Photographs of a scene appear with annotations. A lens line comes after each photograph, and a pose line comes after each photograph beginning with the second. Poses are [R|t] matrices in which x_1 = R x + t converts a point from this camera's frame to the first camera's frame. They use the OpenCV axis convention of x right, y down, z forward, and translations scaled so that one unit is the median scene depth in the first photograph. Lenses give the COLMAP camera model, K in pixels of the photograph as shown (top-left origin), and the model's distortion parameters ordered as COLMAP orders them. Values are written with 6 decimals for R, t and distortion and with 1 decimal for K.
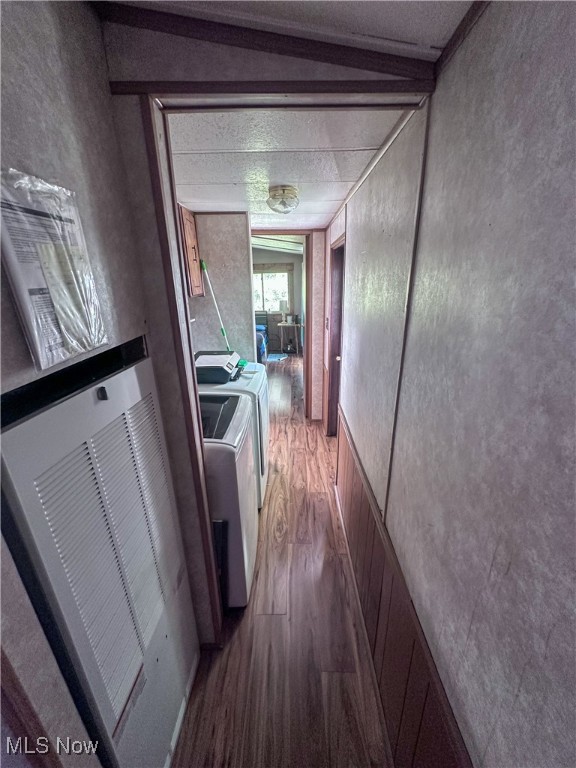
lens RADIAL K [[307.8, 0, 289.0], [0, 307.8, 384.8], [0, 0, 1]] dist [-0.001321, -0.000364]
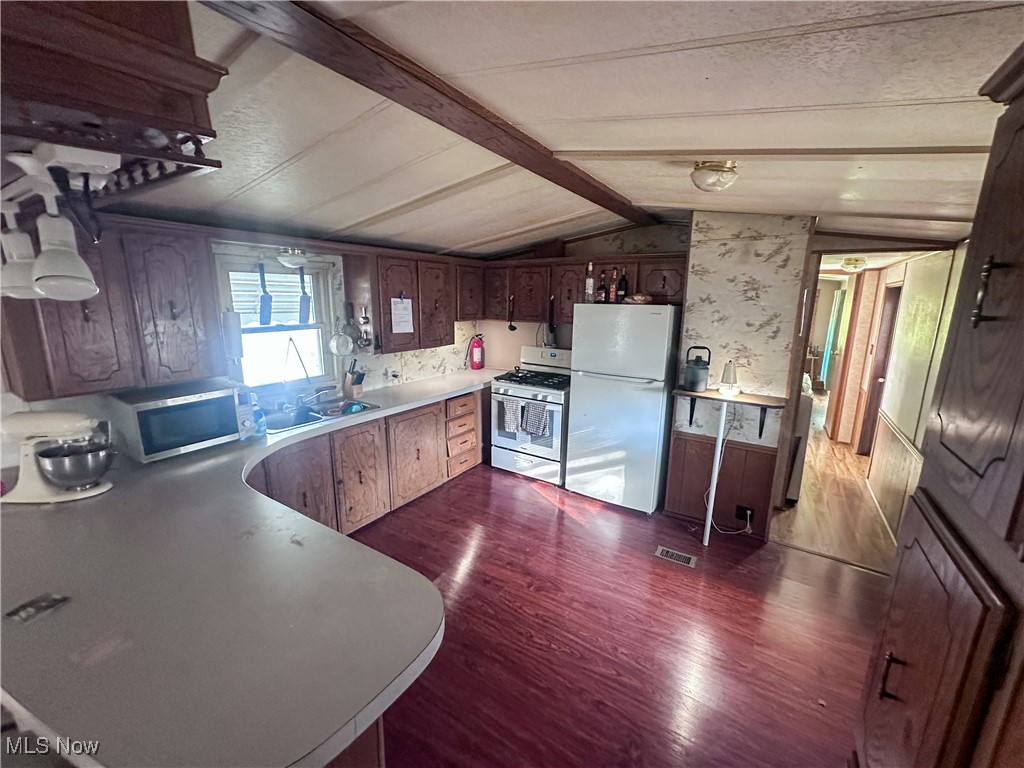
lens RADIAL K [[410.4, 0, 515.1], [0, 410.4, 379.0], [0, 0, 1]] dist [-0.001321, -0.000364]
pose [[0.843890, 0.124955, -0.521763, -0.181845], [-0.195554, 0.977238, -0.082251, 0.287492], [0.499608, 0.171444, 0.849116, -0.907348]]
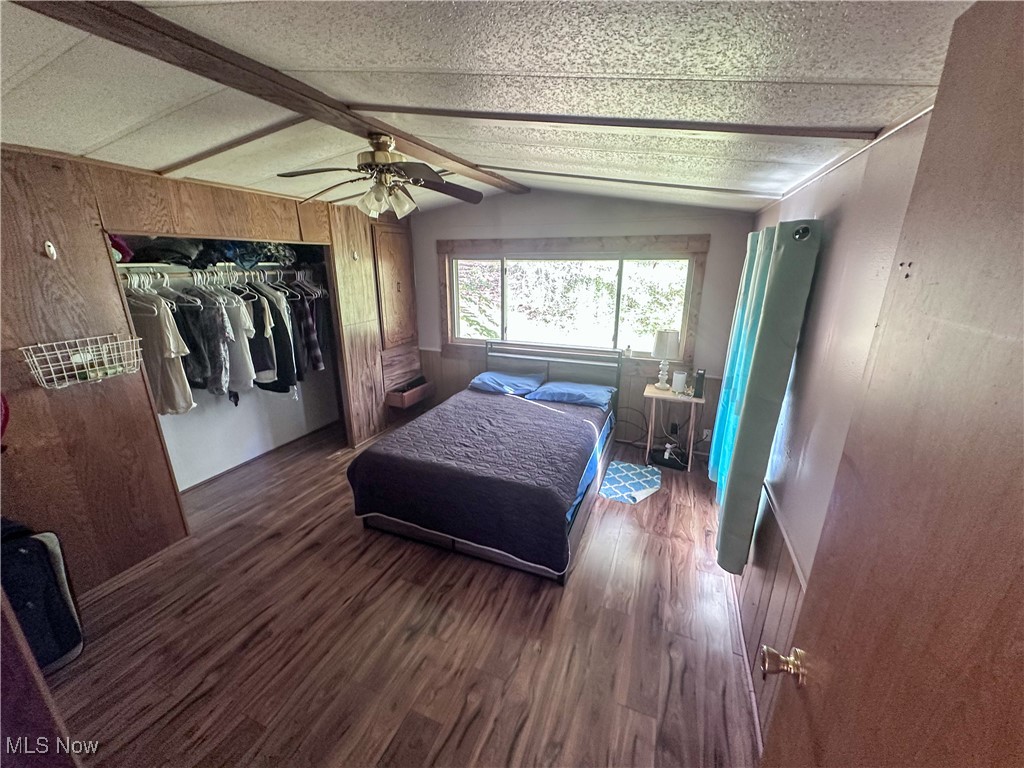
lens RADIAL K [[410.4, 0, 508.9], [0, 410.4, 380.8], [0, 0, 1]] dist [-0.001321, -0.000364]
pose [[0.928728, 0.127723, -0.348067, -0.040640], [-0.142154, 0.989713, -0.016126, -0.410973], [0.342427, 0.064455, 0.937331, 1.063609]]
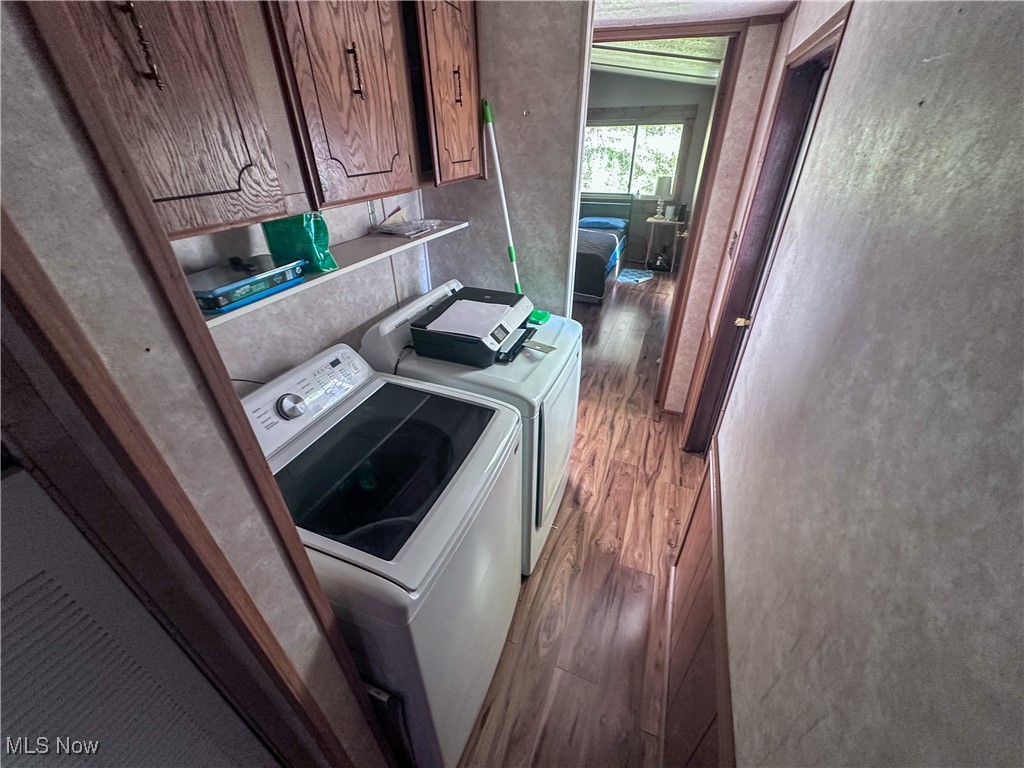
lens RADIAL K [[410.4, 0, 510.0], [0, 410.4, 382.6], [0, 0, 1]] dist [-0.001321, -0.000364]
pose [[0.935393, 0.189975, -0.298245, 0.029040], [-0.121528, 0.964761, 0.233380, -0.098637], [0.332072, -0.182057, 0.925518, 0.247260]]
